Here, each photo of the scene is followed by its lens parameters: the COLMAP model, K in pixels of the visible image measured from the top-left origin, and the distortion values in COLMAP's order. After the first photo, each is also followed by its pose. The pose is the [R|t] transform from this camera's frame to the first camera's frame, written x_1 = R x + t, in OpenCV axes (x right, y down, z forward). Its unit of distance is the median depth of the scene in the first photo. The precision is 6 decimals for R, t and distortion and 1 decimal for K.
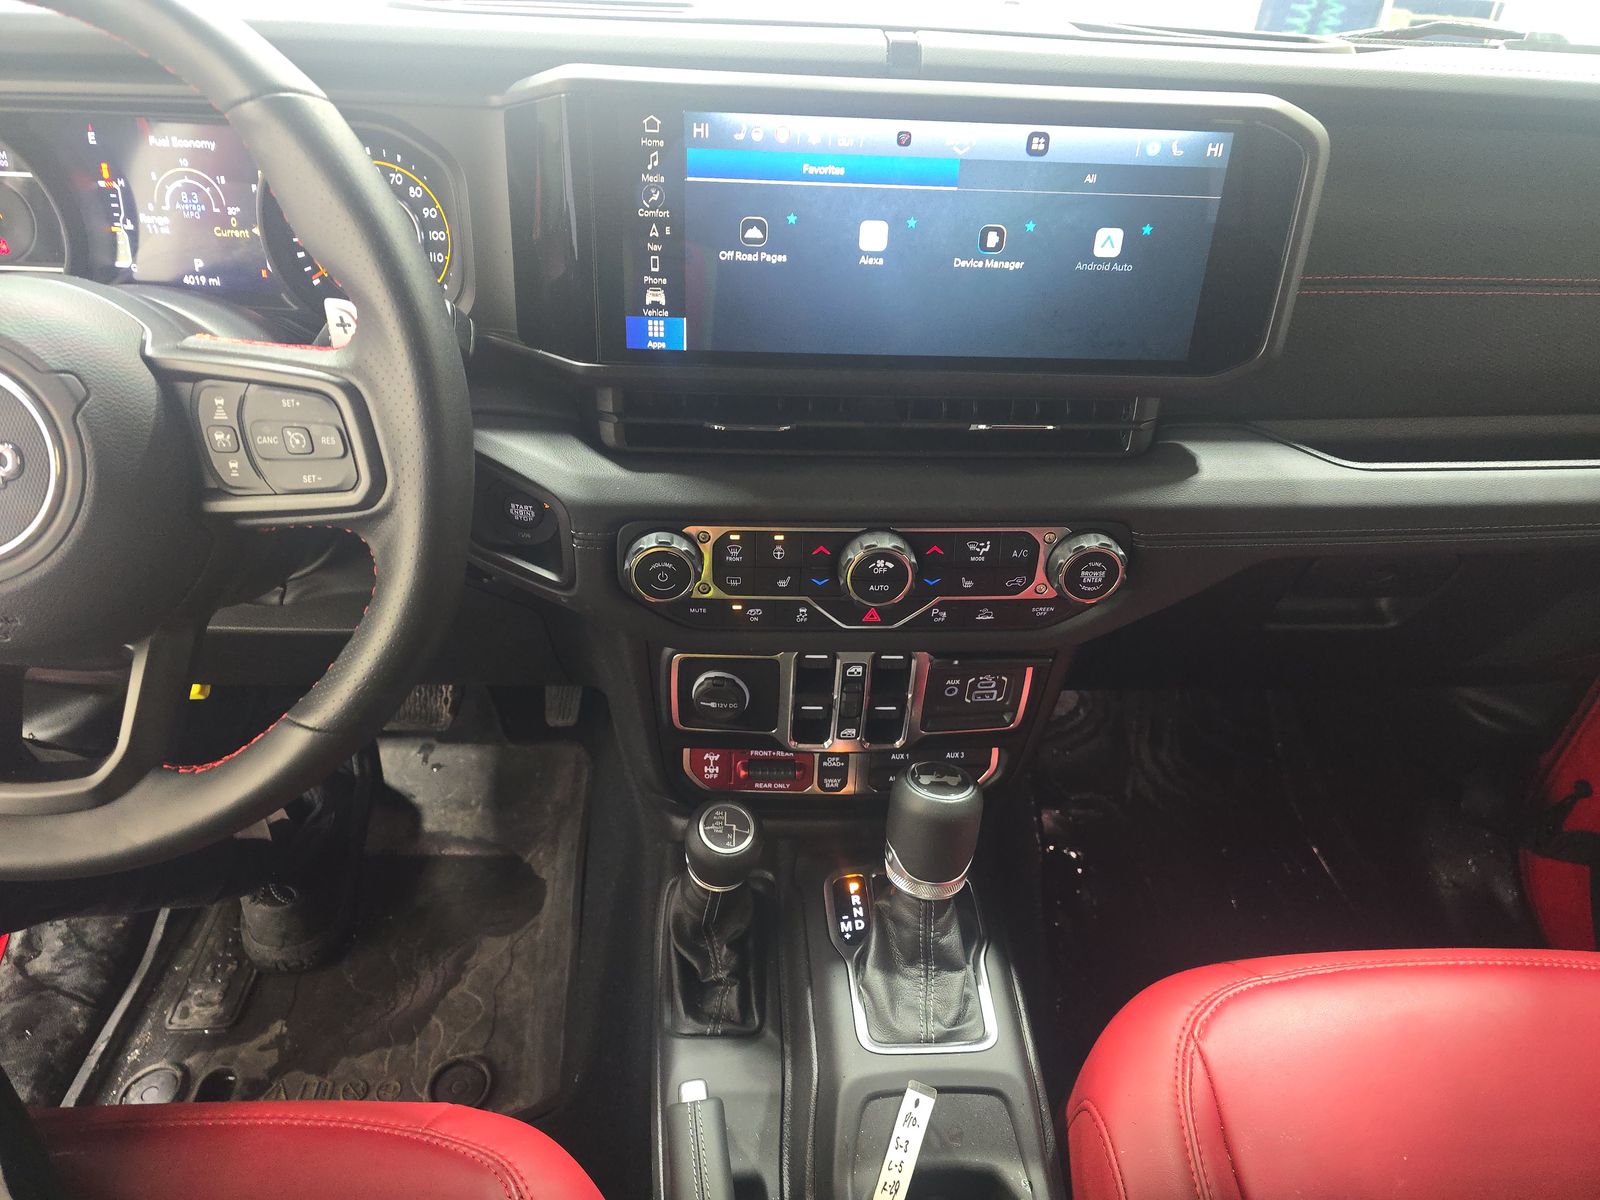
lens RADIAL K [[1056.0, 0, 797.6], [0, 1056.0, 601.7], [0, 0, 1]] dist [0.040066, -0.043254]
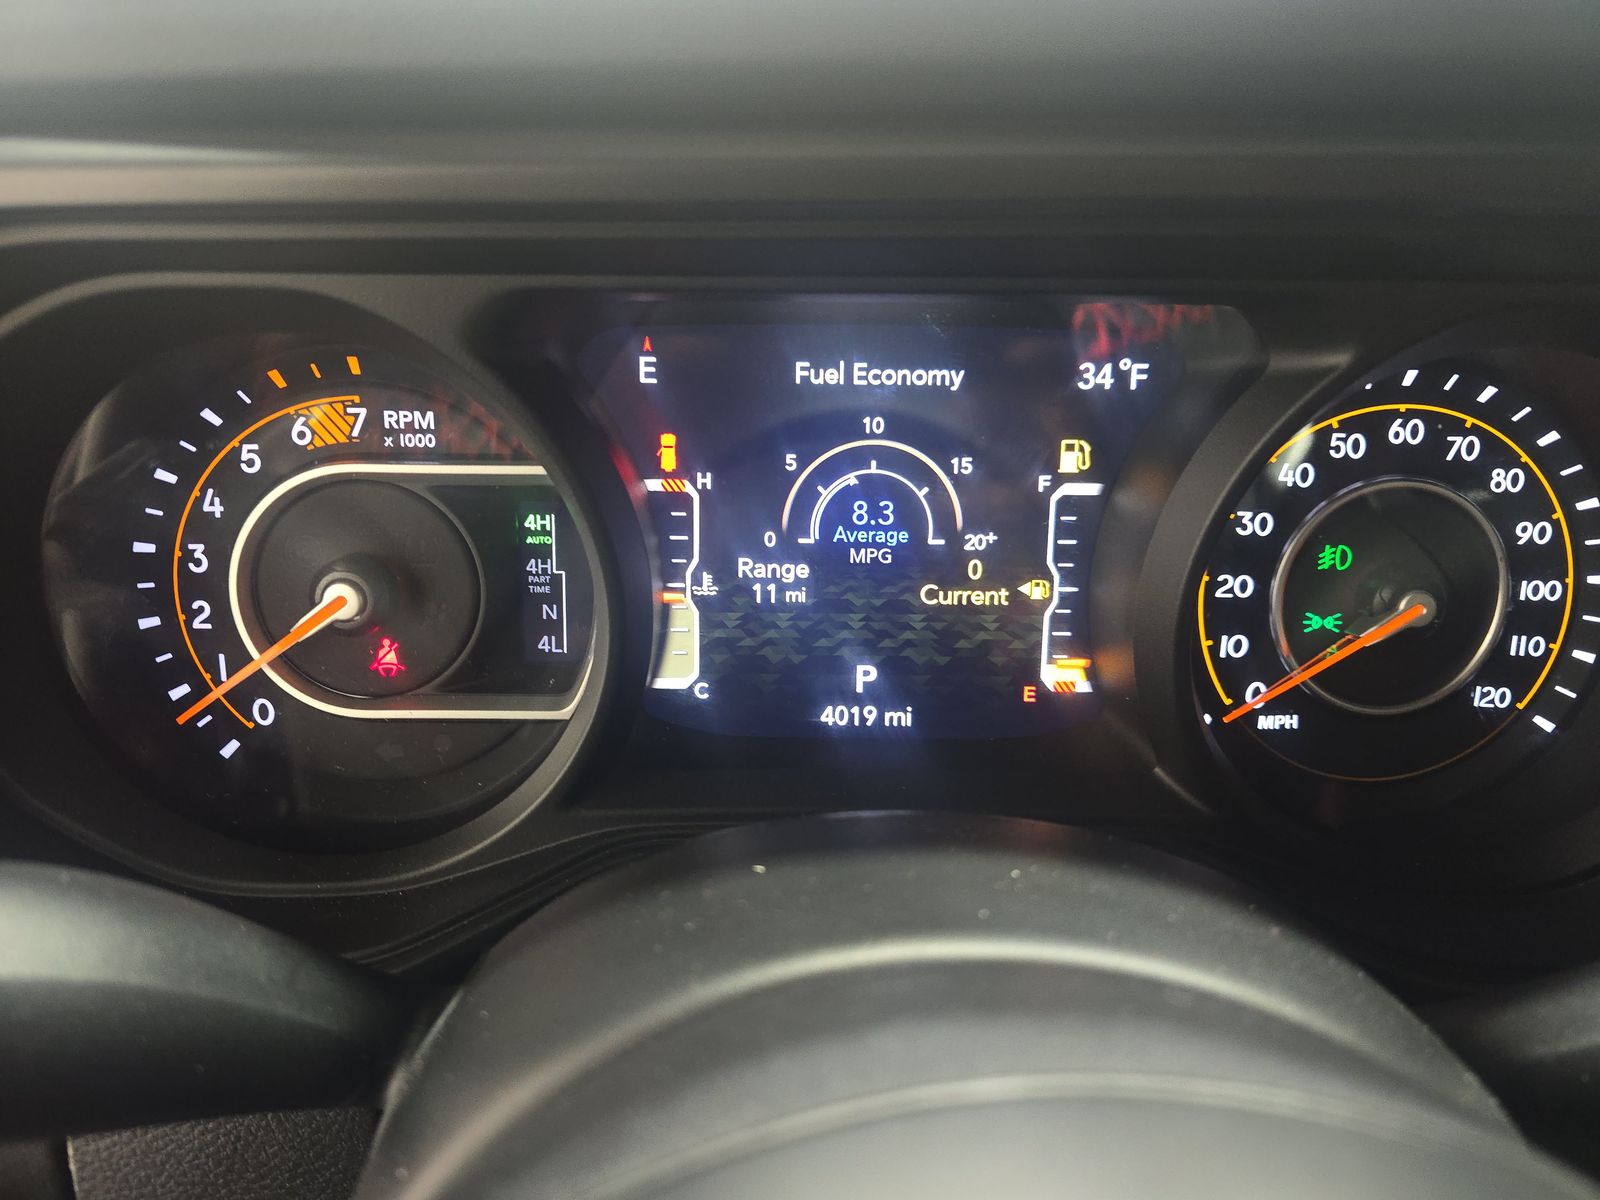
lens RADIAL K [[1056.0, 0, 736.8], [0, 1056.0, 572.1], [0, 0, 1]] dist [0.040066, -0.043254]
pose [[0.998545, -0.023157, -0.048702, -0.615966], [0.012997, 0.979828, -0.199419, -0.291534], [0.052337, 0.198496, 0.978703, 0.651250]]
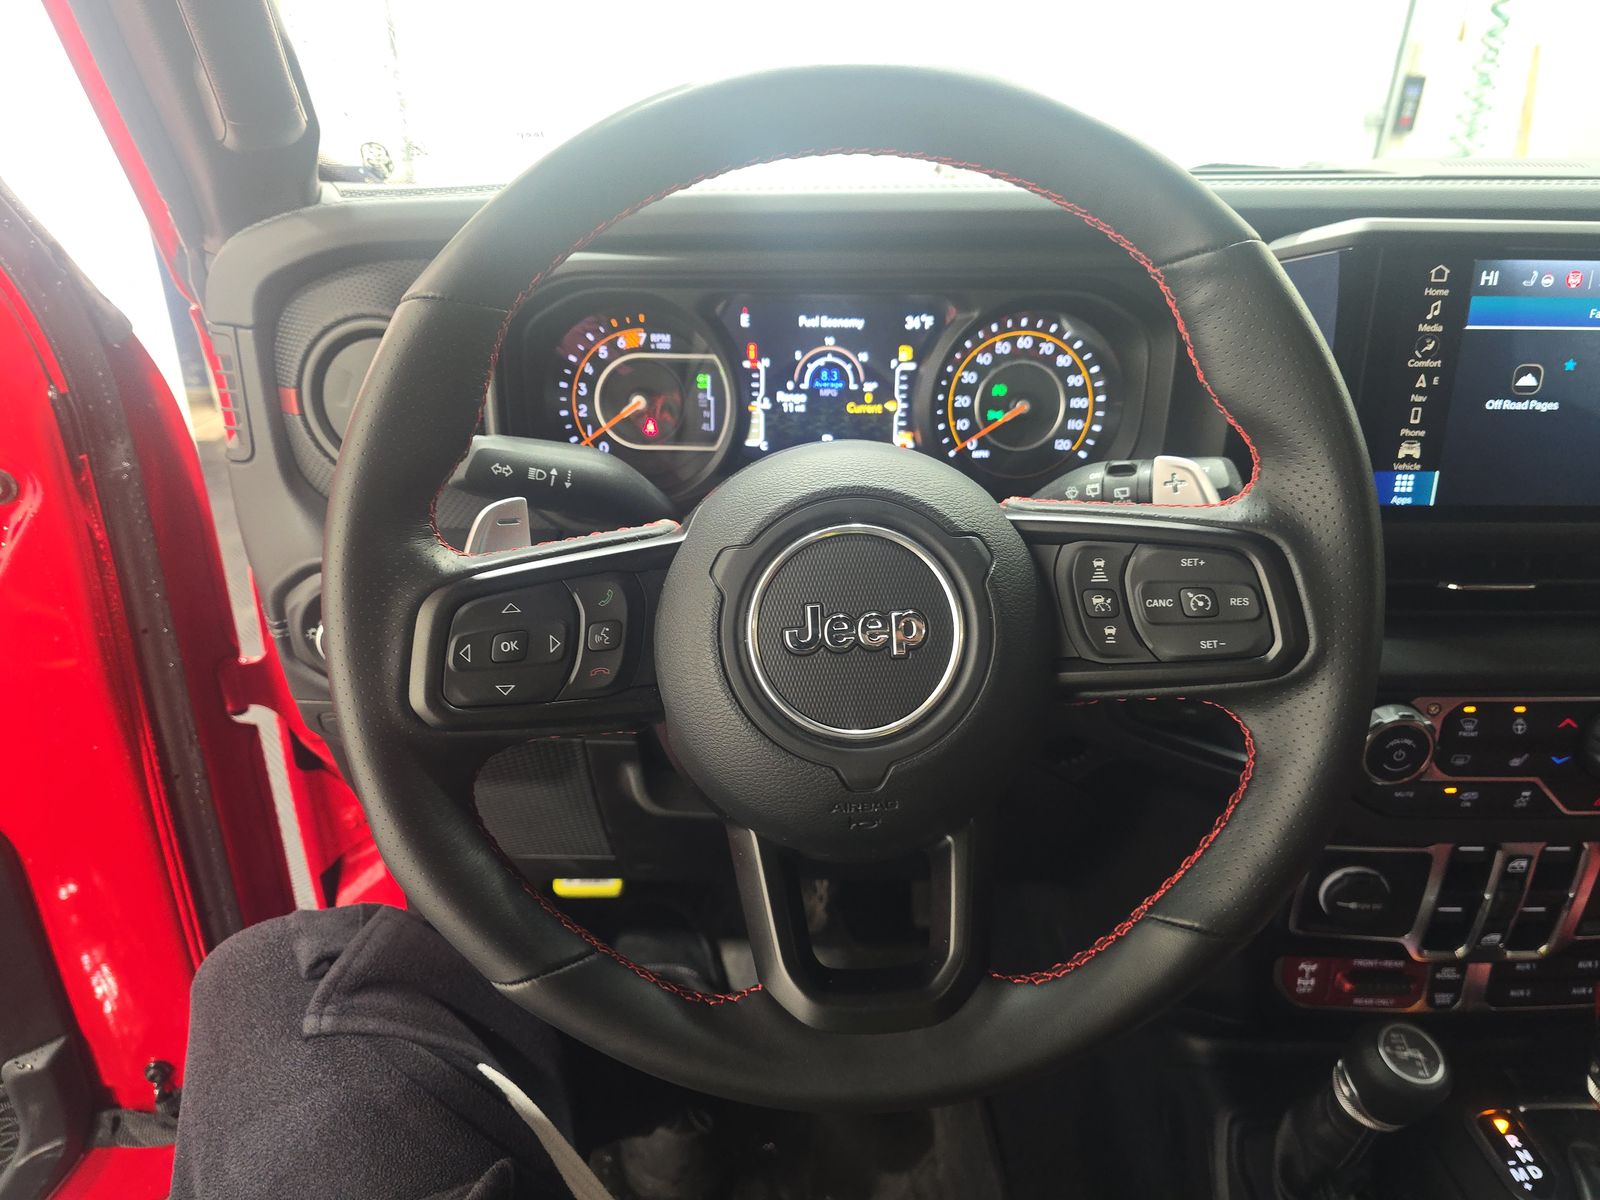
lens RADIAL K [[1056.0, 0, 727.7], [0, 1056.0, 605.8], [0, 0, 1]] dist [0.040066, -0.043254]
pose [[0.997603, -0.018453, -0.066696, -0.618430], [0.006438, 0.984360, -0.176052, 0.006409], [0.068902, 0.175201, 0.982119, 0.061650]]
